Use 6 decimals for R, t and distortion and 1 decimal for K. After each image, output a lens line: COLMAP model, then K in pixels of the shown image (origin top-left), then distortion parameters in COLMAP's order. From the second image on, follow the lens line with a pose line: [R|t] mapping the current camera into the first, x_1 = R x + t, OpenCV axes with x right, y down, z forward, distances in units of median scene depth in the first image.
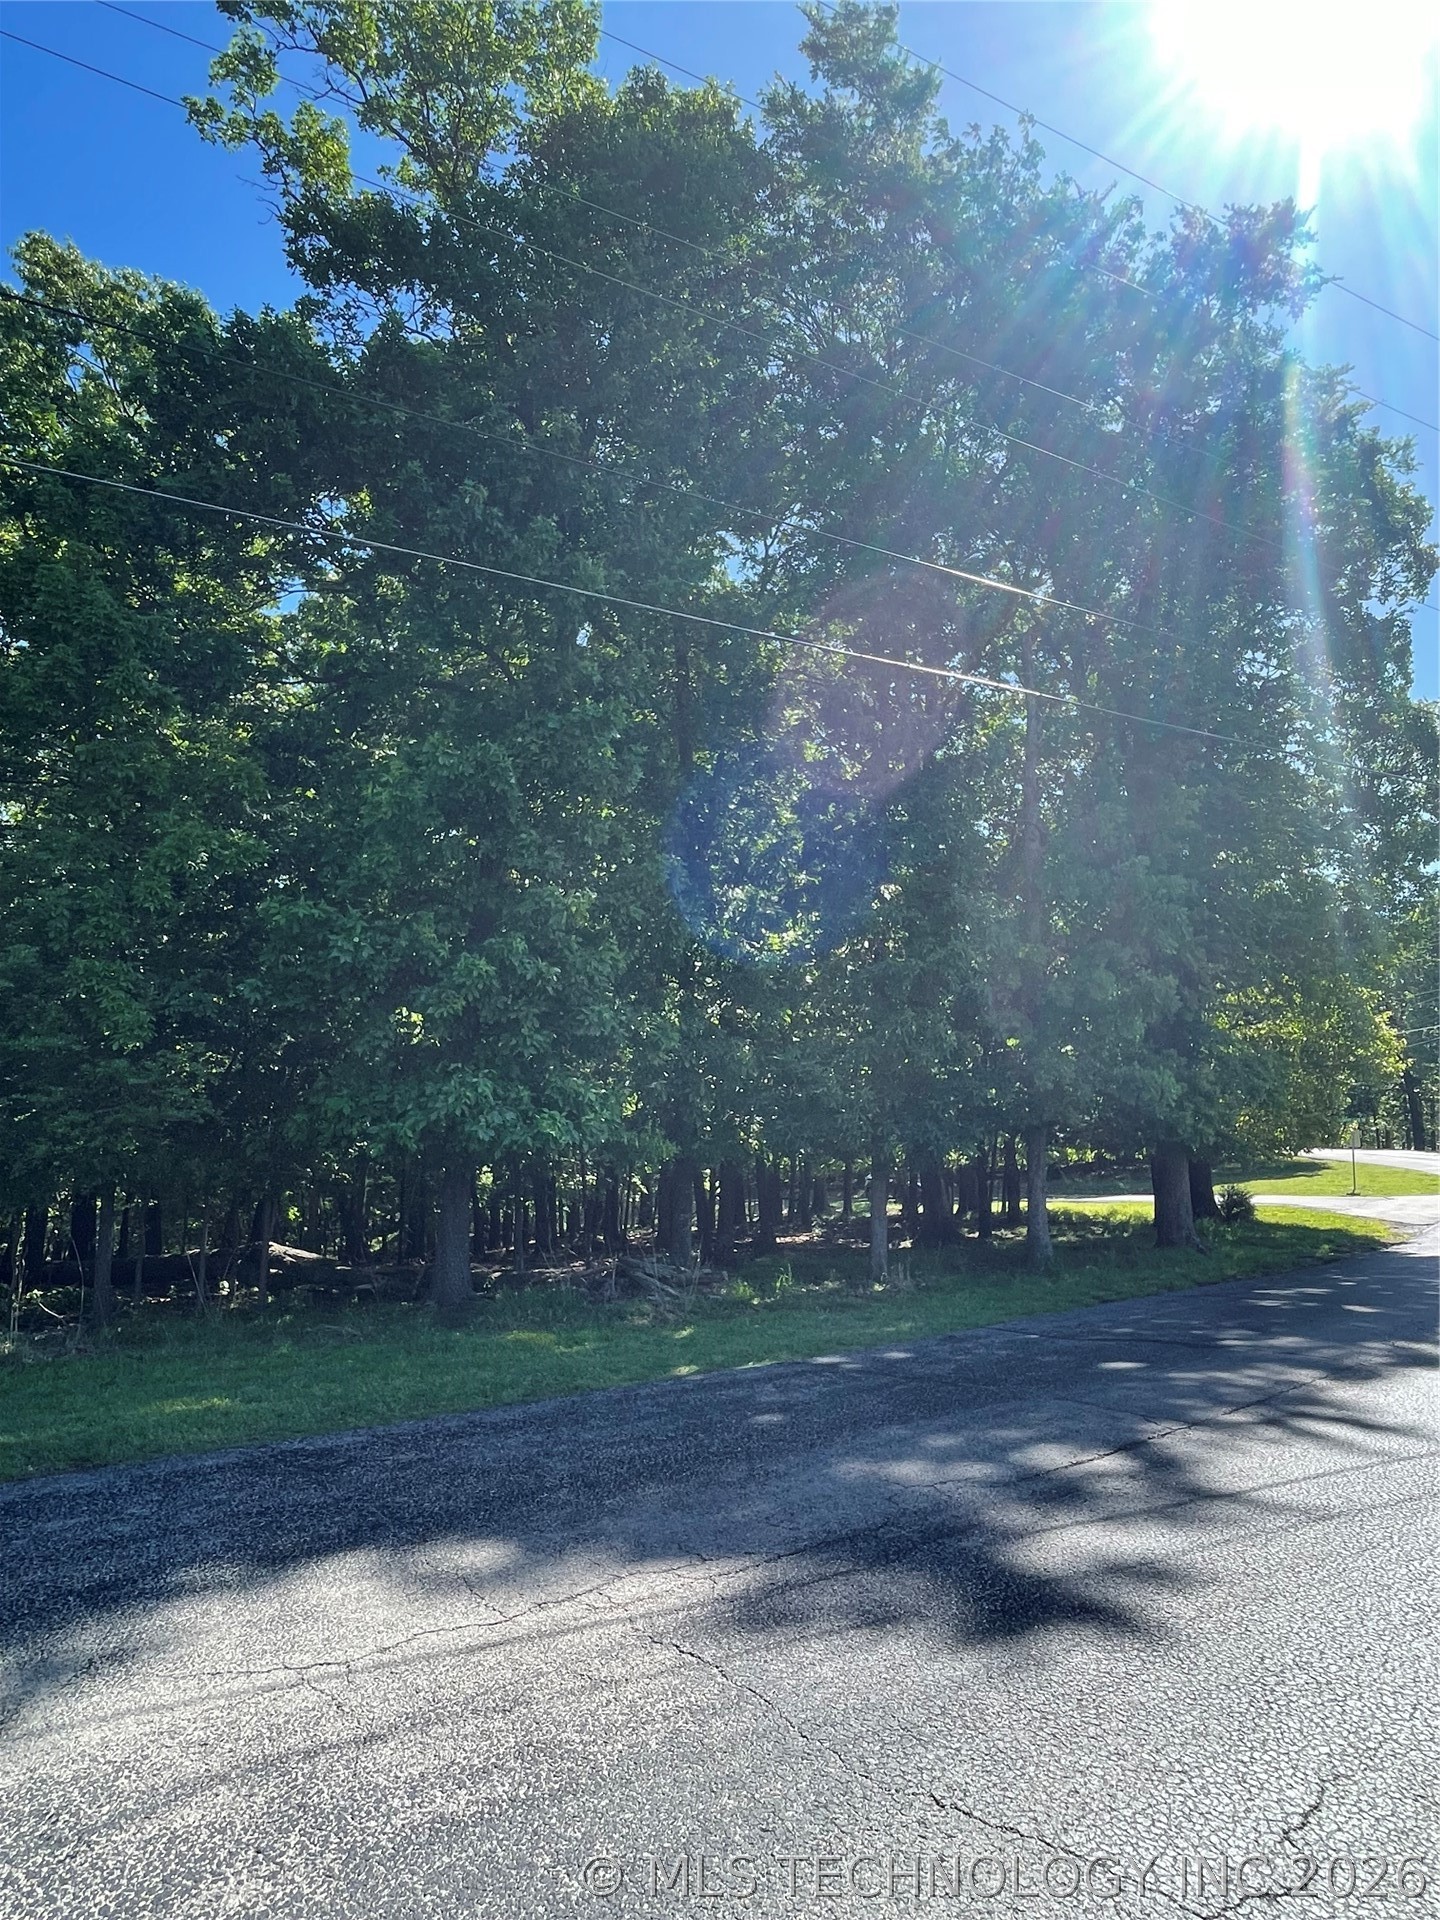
lens RADIAL K [[1178.5, 0, 720.0], [0, 1178.5, 960.0], [0, 0, 1]] dist [0.002536, -0.000700]
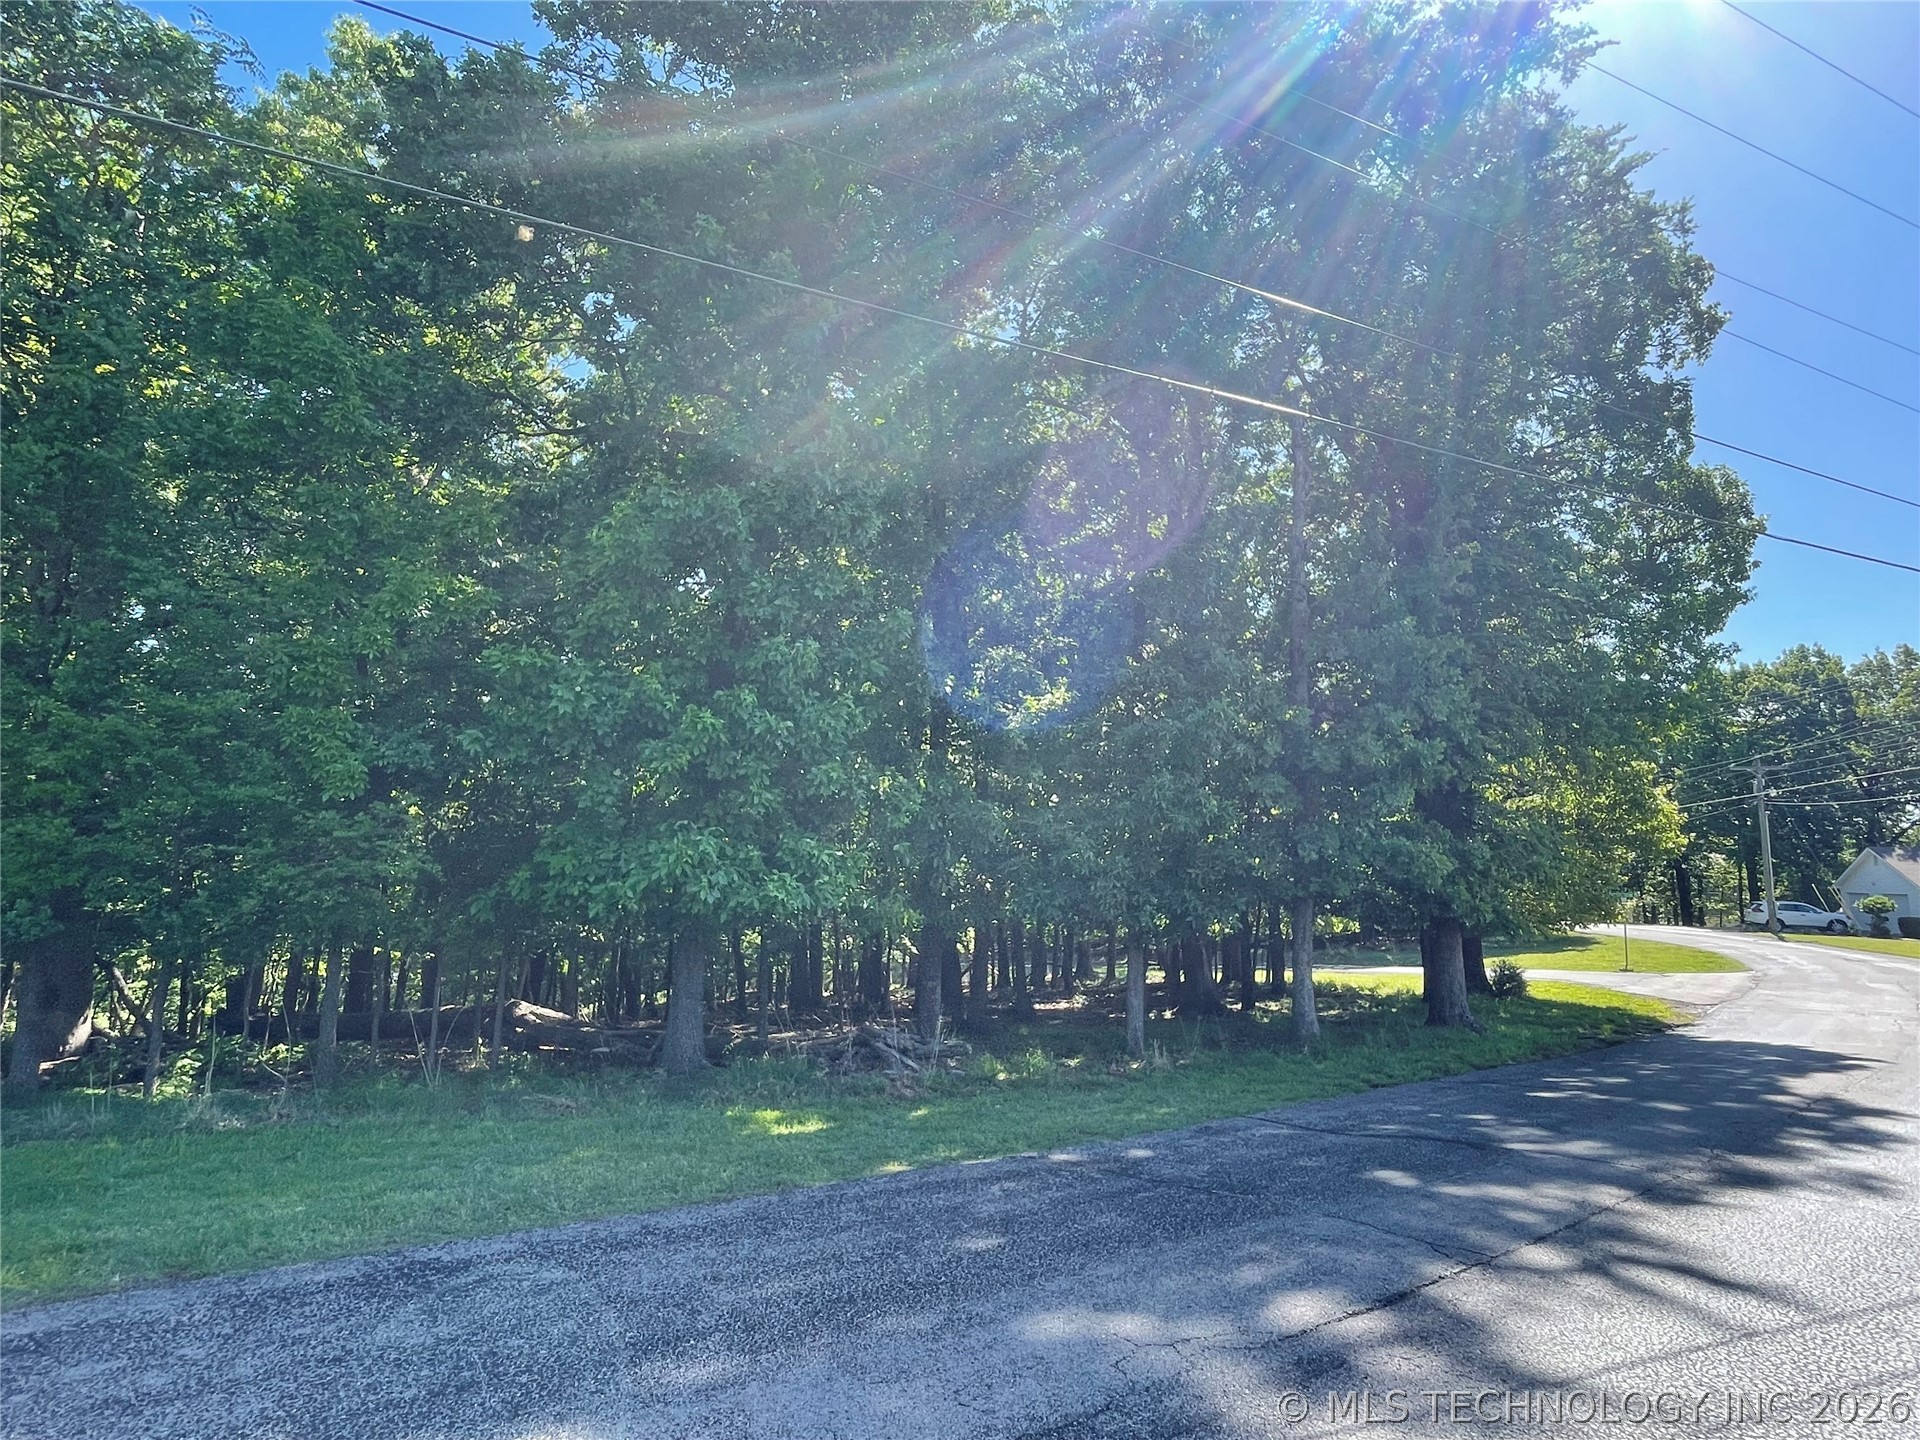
lens RADIAL K [[1007.3, 0, 960.0], [0, 1007.3, 720.0], [0, 0, 1]] dist [-0.002777, 0.000349]
pose [[0.997941, 0.007734, -0.063667, 0.042905], [-0.009270, 0.999672, -0.023867, 0.019432], [0.063462, 0.024408, 0.997686, 0.164736]]
